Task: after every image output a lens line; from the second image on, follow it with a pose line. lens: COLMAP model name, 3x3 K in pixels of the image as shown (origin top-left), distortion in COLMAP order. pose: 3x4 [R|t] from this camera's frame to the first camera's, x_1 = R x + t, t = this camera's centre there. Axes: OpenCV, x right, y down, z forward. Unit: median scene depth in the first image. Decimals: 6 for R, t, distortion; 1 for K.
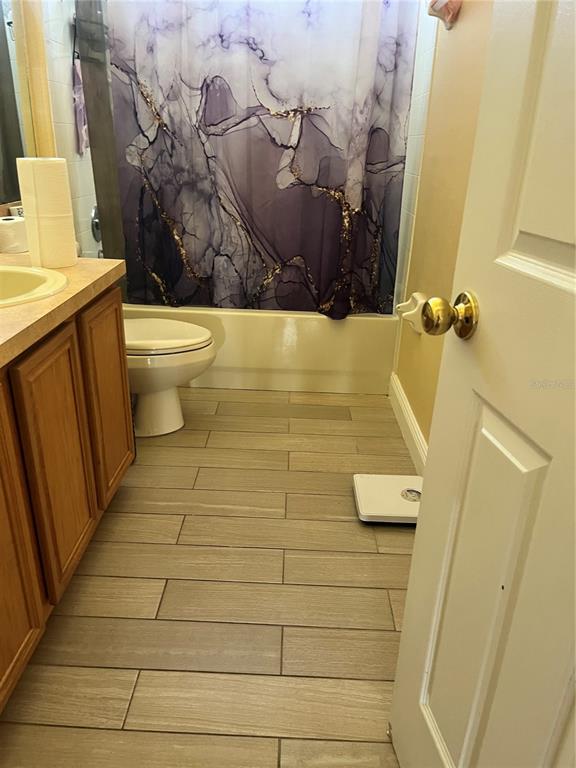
lens RADIAL K [[582.6, 0, 287.3], [0, 582.6, 387.3], [0, 0, 1]] dist [0.031849, -0.050573]
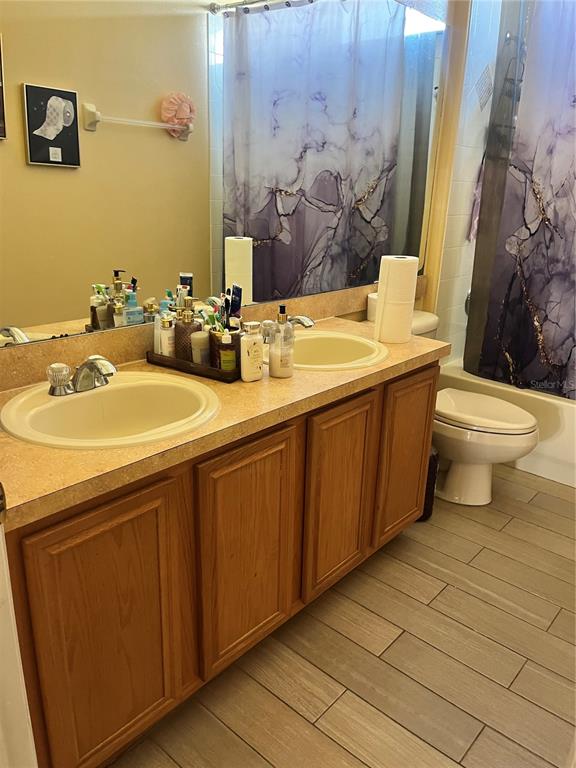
lens RADIAL K [[582.6, 0, 286.8], [0, 582.6, 380.6], [0, 0, 1]] dist [0.031849, -0.050573]
pose [[0.767776, 0.198065, -0.609336, 0.131459], [-0.260160, 0.965464, -0.013982, -0.035000], [0.585523, 0.169260, 0.792789, -0.056241]]
